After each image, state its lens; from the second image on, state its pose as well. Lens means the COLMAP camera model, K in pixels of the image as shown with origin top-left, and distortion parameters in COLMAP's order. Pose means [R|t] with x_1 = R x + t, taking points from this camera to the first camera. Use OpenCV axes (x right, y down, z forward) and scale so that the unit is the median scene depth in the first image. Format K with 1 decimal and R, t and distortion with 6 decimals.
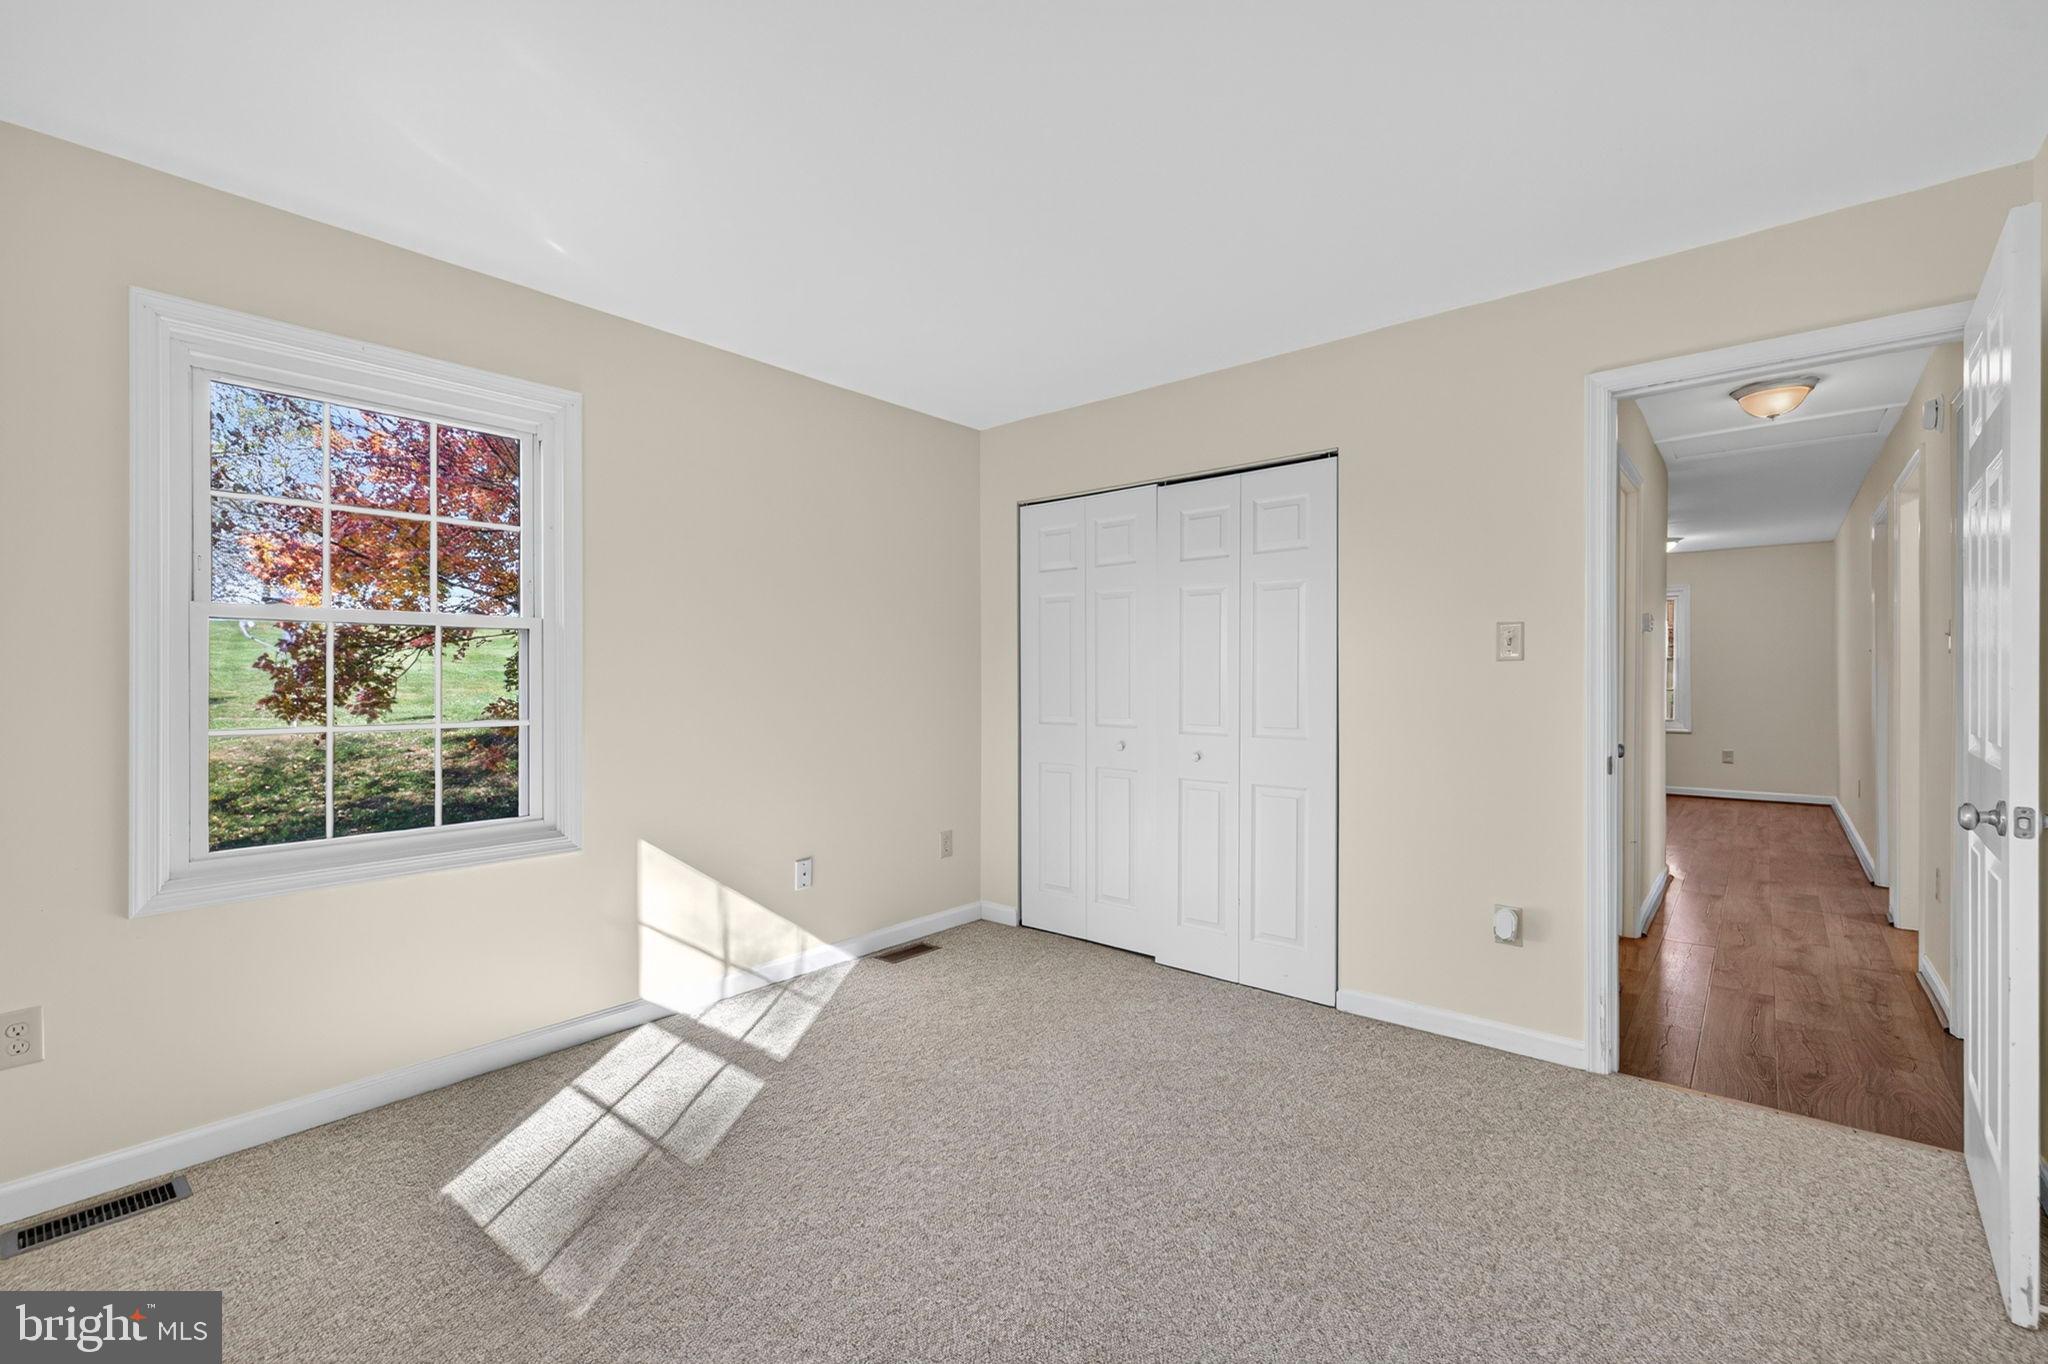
lens RADIAL K [[838.5, 0, 1019.4], [0, 838.5, 699.0], [0, 0, 1]] dist [0.001454, 0.000067]
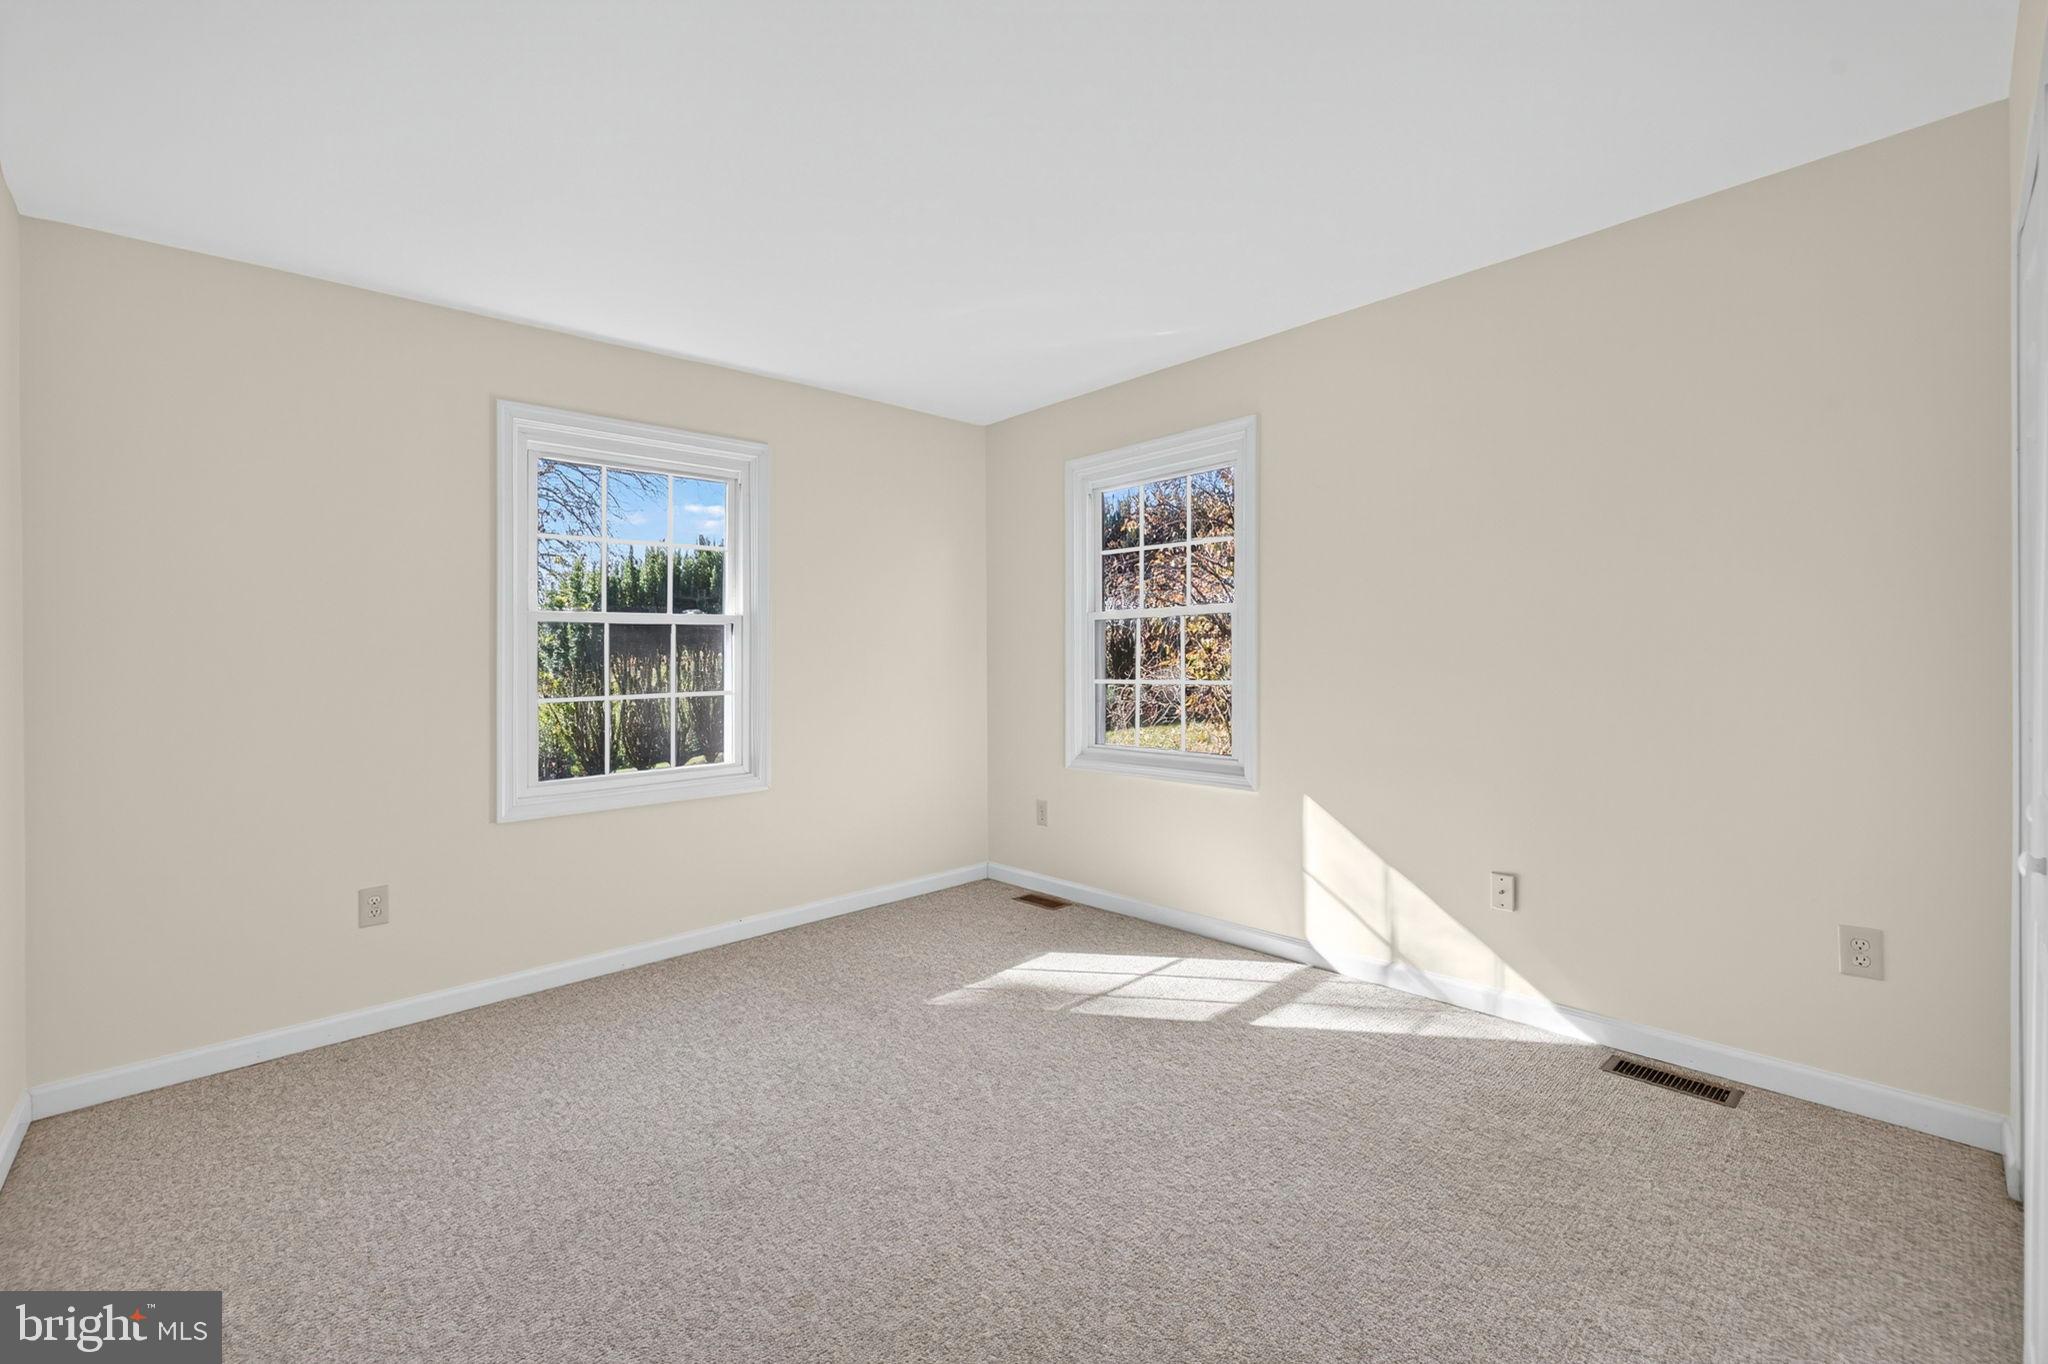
lens RADIAL K [[857.7, 0, 1015.1], [0, 857.7, 673.3], [0, 0, 1]] dist [0.000184, -0.000074]
pose [[-0.144941, 0.026370, -0.989089, 0.680649], [0.013089, 0.999608, 0.024732, -0.022460], [0.989354, -0.009362, -0.145230, 0.763469]]
